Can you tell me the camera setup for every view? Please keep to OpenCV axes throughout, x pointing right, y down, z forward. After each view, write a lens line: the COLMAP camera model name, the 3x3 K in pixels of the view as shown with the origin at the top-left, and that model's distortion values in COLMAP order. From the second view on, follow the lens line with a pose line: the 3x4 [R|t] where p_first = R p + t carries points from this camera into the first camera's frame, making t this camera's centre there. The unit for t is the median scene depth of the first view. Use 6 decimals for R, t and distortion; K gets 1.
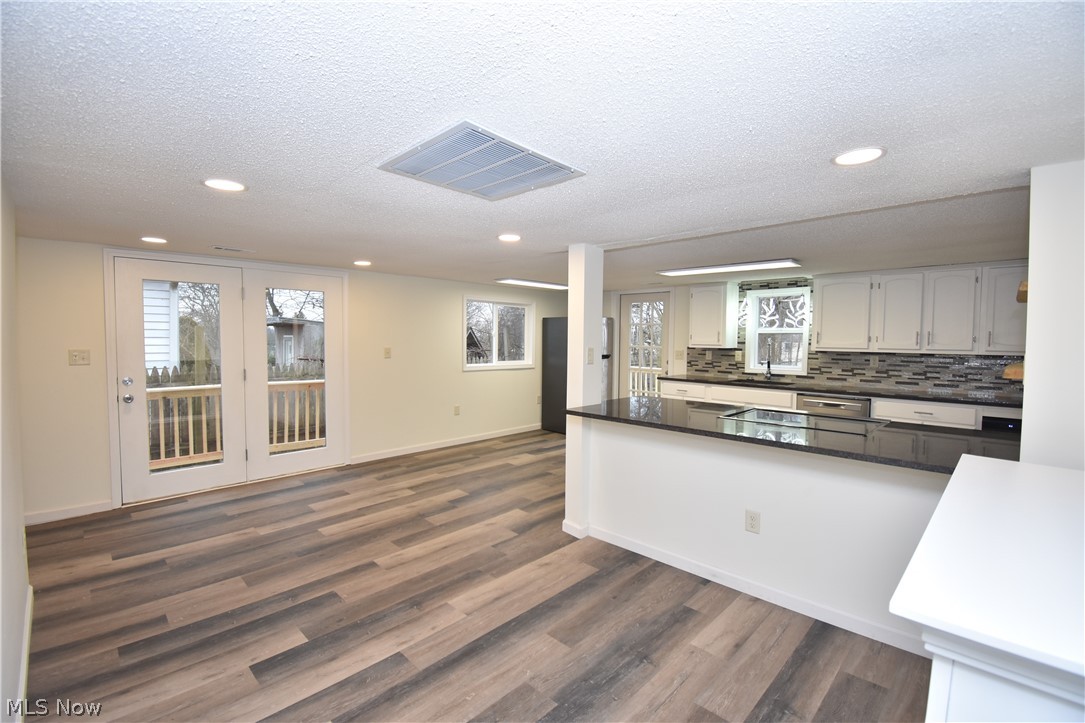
lens RADIAL K [[475.9, 0, 543.6], [0, 475.9, 357.0], [0, 0, 1]] dist [0.011459, -0.020408]
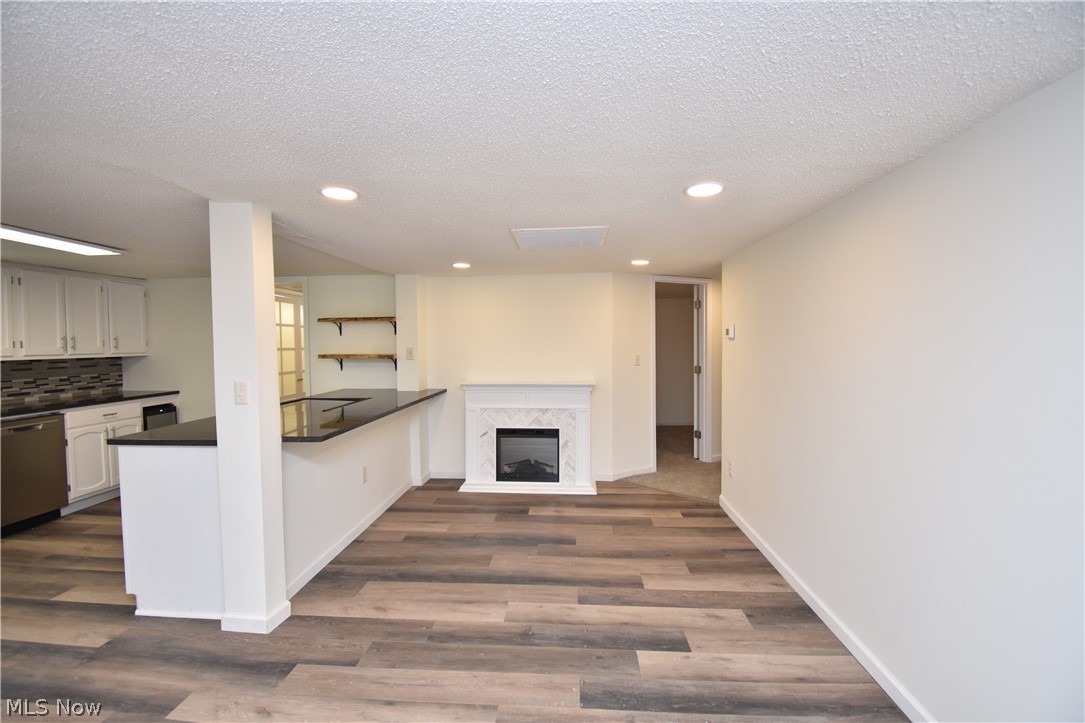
lens RADIAL K [[475.9, 0, 543.1], [0, 475.9, 357.8], [0, 0, 1]] dist [0.011459, -0.020408]
pose [[-0.655349, -0.028507, 0.754788, -0.638872], [0.033892, 0.997171, 0.067089, -0.045951], [-0.754566, 0.069548, -0.652529, 1.020032]]
